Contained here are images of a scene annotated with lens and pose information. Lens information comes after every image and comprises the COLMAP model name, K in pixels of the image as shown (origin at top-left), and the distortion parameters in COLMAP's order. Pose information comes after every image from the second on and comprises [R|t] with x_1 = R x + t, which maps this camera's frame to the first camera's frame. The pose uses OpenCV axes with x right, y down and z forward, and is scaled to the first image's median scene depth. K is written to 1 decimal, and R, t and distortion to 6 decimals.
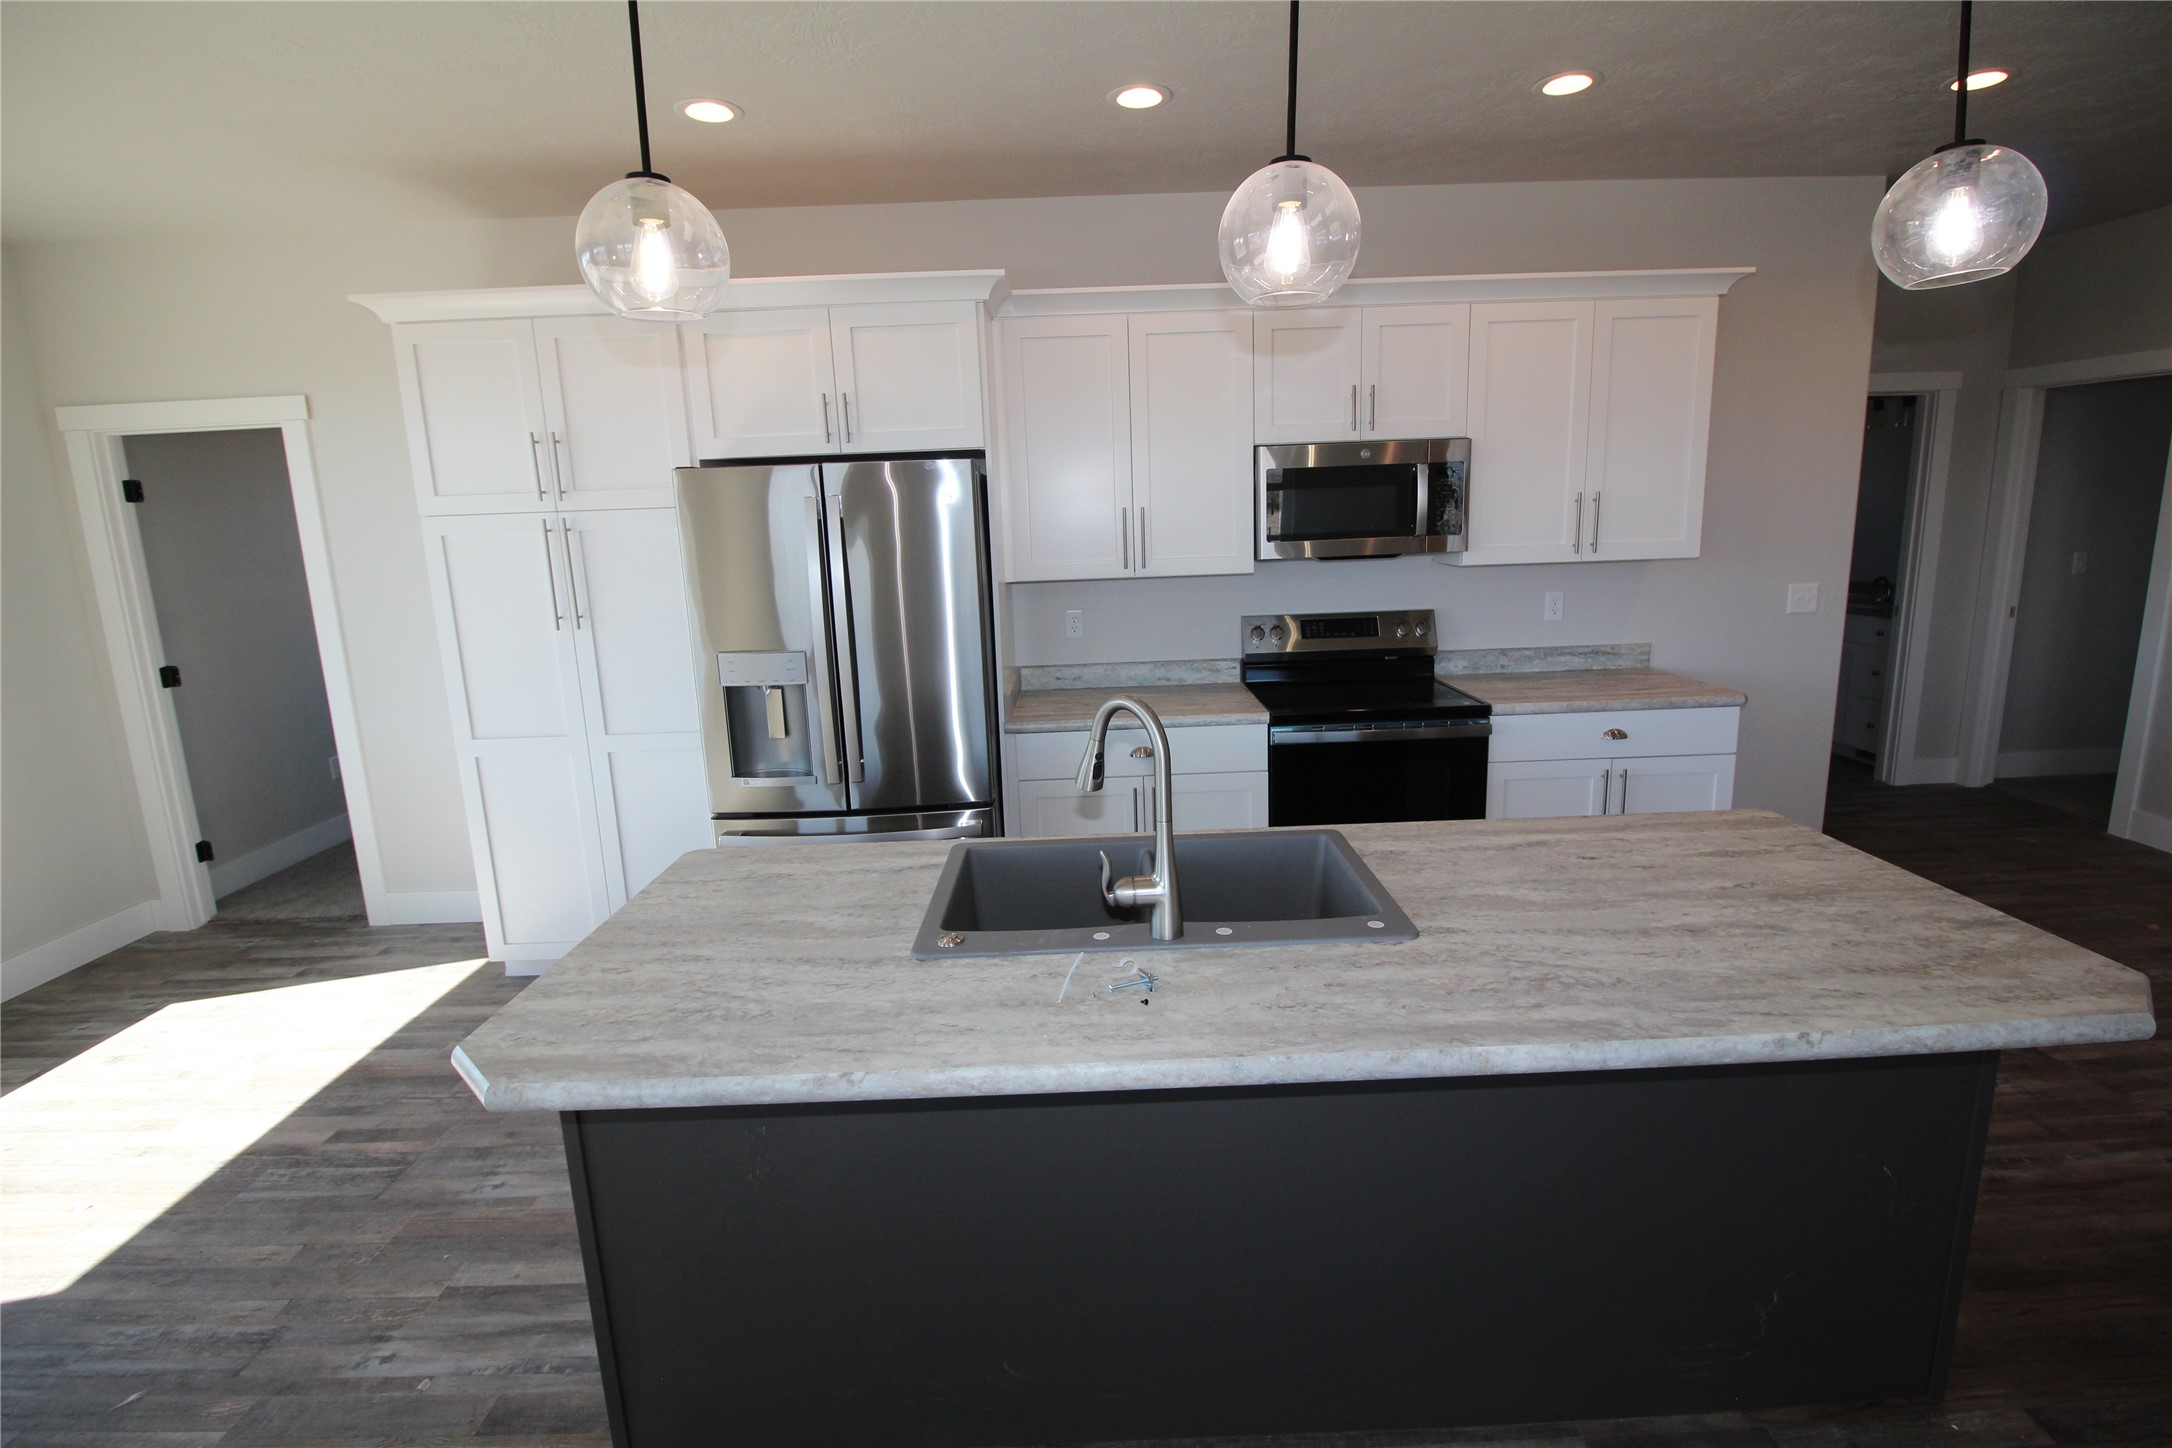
lens RADIAL K [[995.9, 0, 1096.6], [0, 995.9, 701.1], [0, 0, 1]] dist [0.000435, -0.012139]
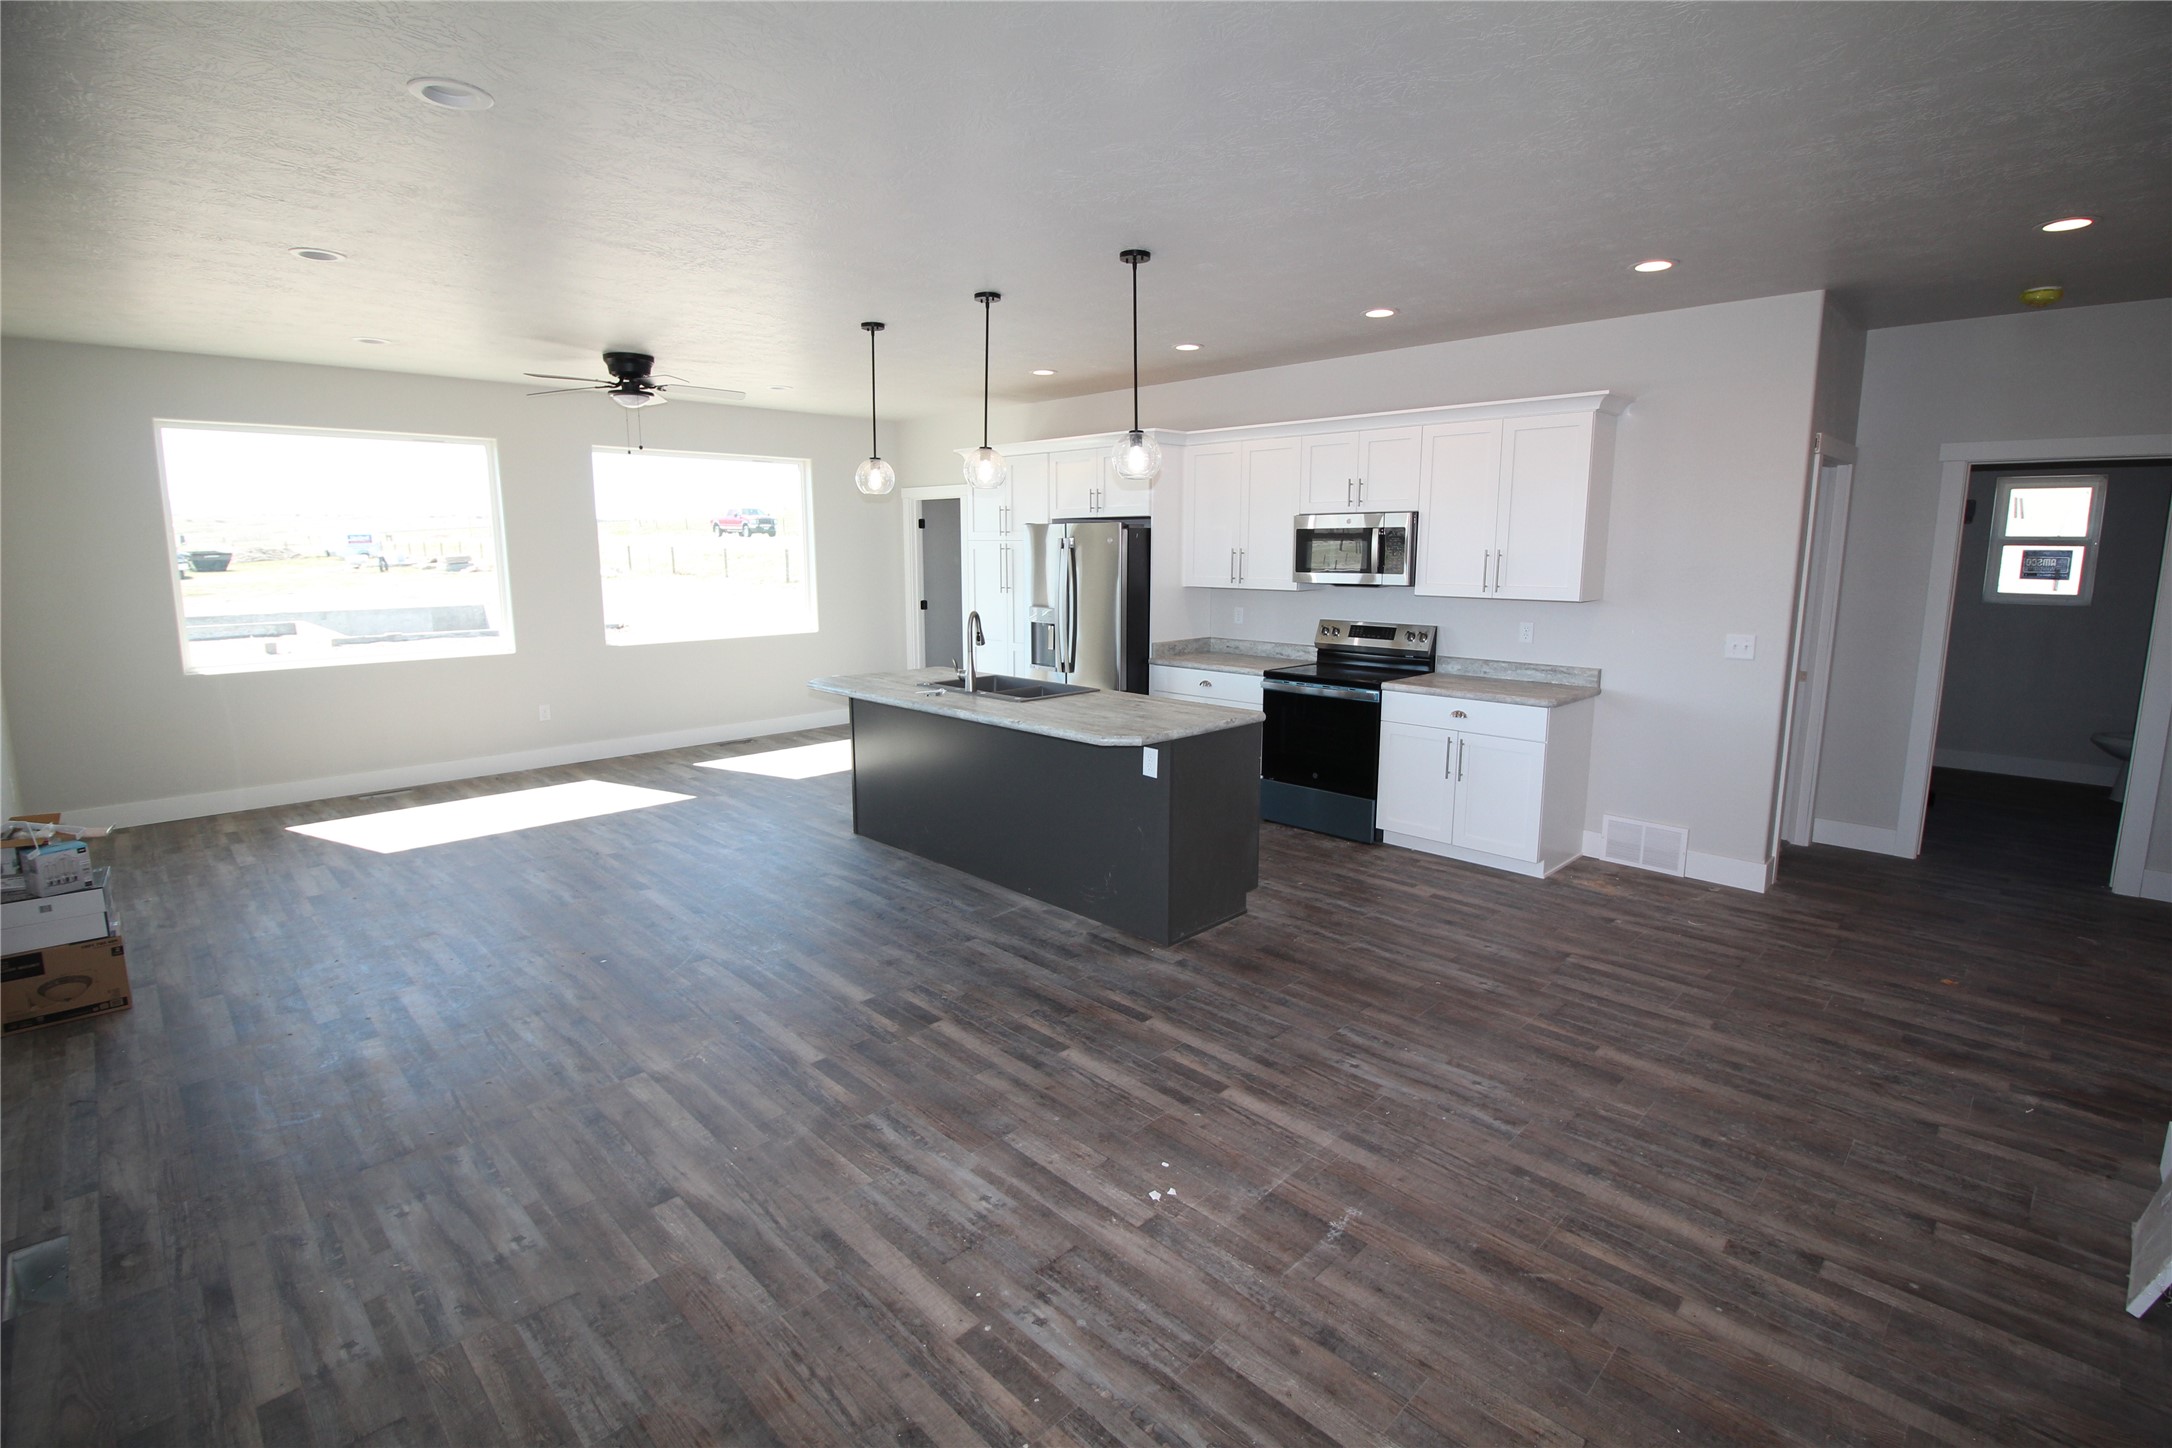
lens RADIAL K [[987.0, 0, 1107.8], [0, 987.0, 715.3], [0, 0, 1]] dist [0.001949, -0.010443]
pose [[0.709683, 0.154561, -0.687358, 1.105160], [-0.154629, 0.986021, 0.062069, 0.022585], [0.687343, 0.062236, 0.723662, -0.396952]]
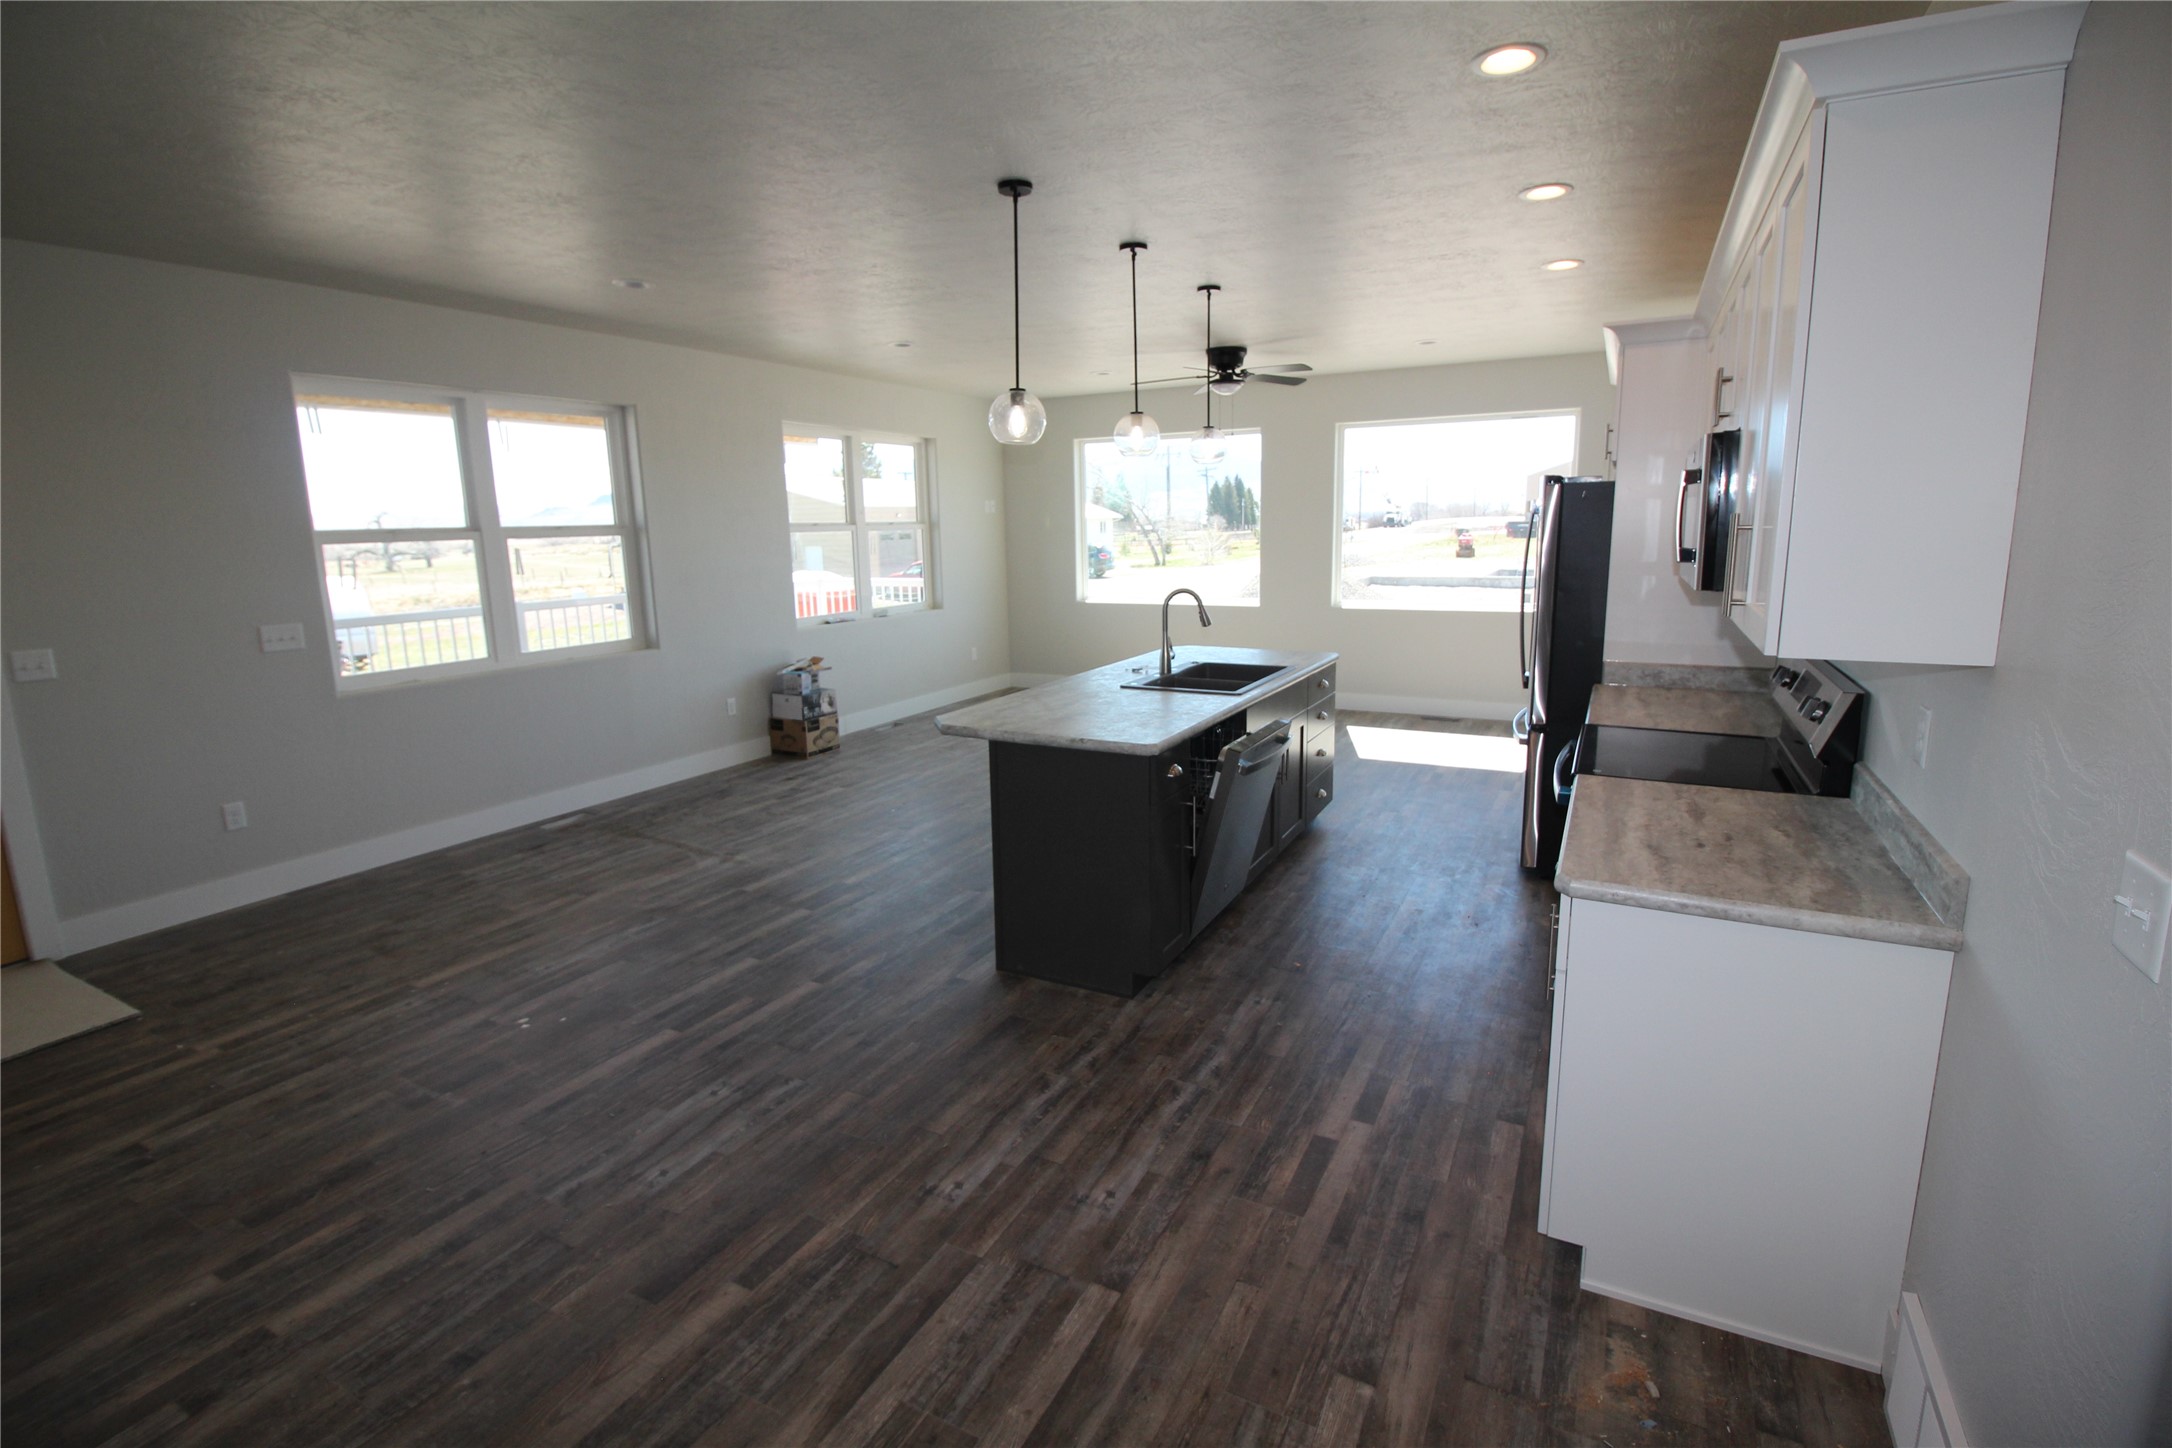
lens RADIAL K [[1030.4, 0, 1086.0], [0, 1030.4, 724.0], [0, 0, 1]] dist [0.000945, -0.012496]
pose [[-0.480061, 0.212838, -0.851024, 1.197916], [-0.123165, 0.944158, 0.305608, -0.211904], [0.868546, 0.251527, -0.427040, 0.932799]]
